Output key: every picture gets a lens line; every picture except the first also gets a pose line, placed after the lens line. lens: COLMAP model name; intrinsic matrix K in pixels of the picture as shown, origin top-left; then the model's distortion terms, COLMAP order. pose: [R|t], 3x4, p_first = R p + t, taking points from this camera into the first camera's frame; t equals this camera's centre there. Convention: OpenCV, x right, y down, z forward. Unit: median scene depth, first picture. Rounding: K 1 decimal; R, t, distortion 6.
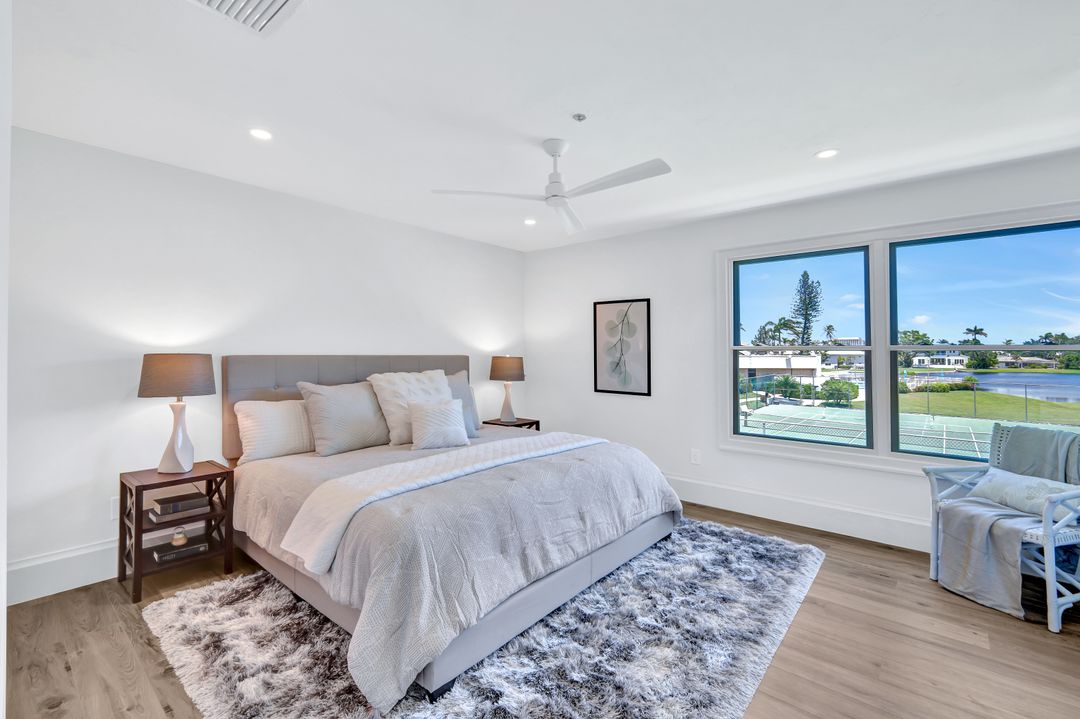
lens RADIAL K [[482.2, 0, 544.3], [0, 482.2, 350.5], [0, 0, 1]] dist [0.003372, 0.001196]
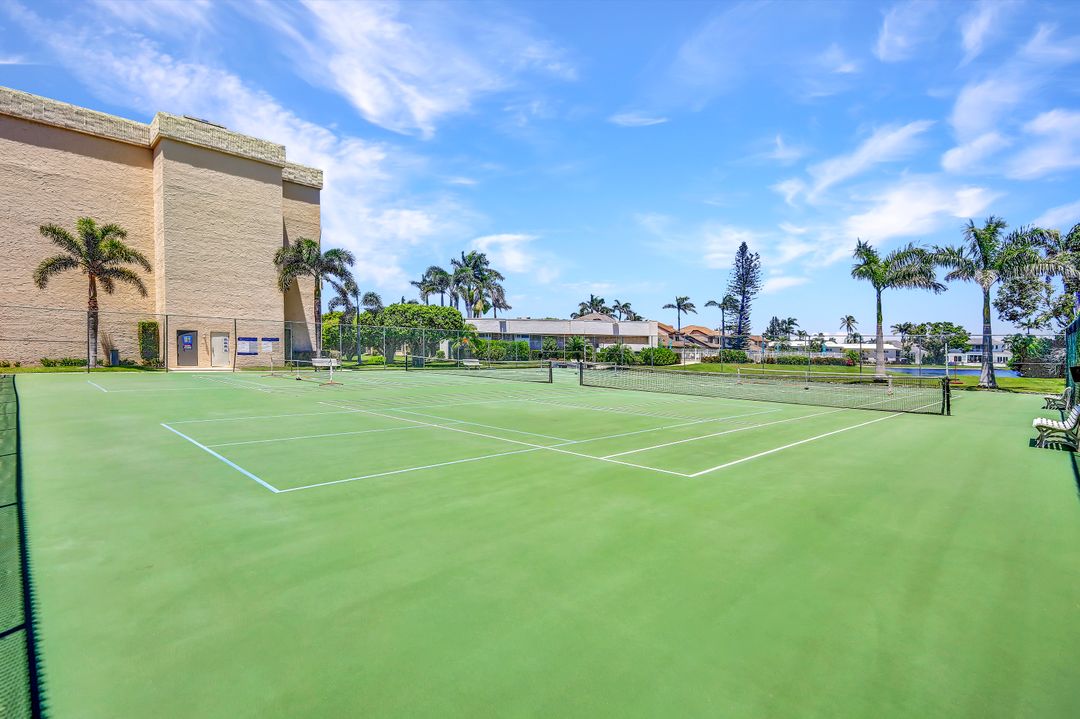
lens RADIAL K [[522.9, 0, 535.0], [0, 522.9, 348.7], [0, 0, 1]] dist [-0.001216, -0.000407]
pose [[0.995704, 0.012530, -0.091745, 0.246826], [-0.012919, 0.999910, -0.003651, 0.037453], [0.091691, 0.004821, 0.995776, 0.016004]]
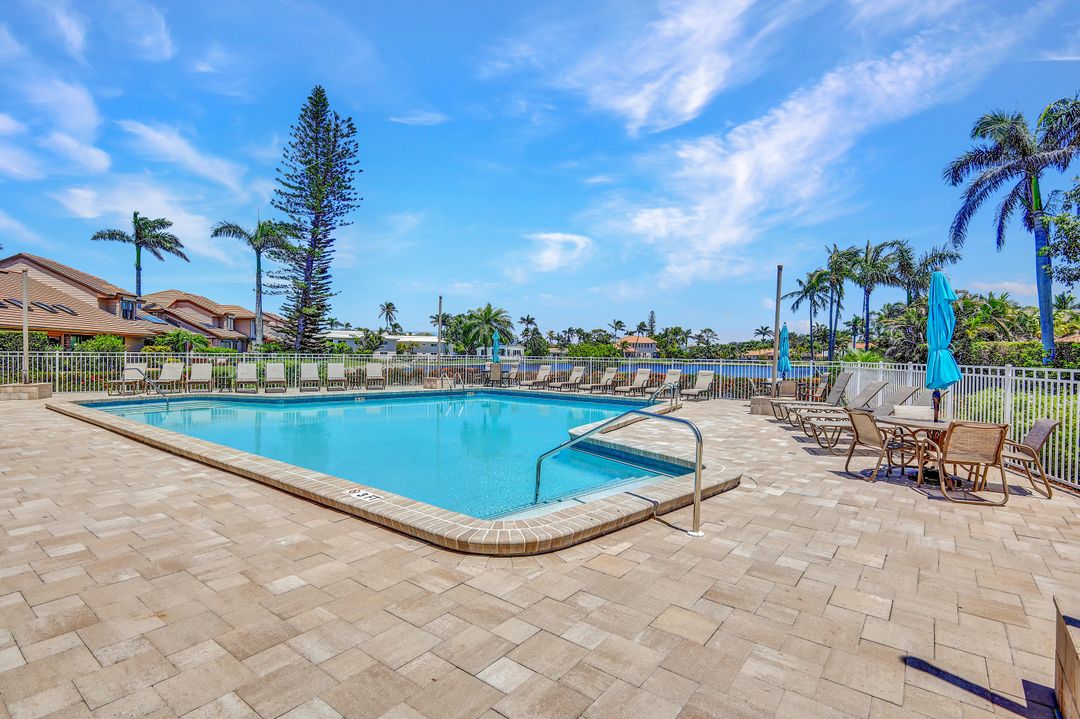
lens RADIAL K [[522.9, 0, 535.0], [0, 522.9, 348.7], [0, 0, 1]] dist [-0.001216, -0.000407]
pose [[0.696888, 0.014397, 0.717035, 0.365734], [-0.020074, 0.999798, -0.000565, 0.030513], [-0.716899, -0.014000, 0.697037, 0.590352]]
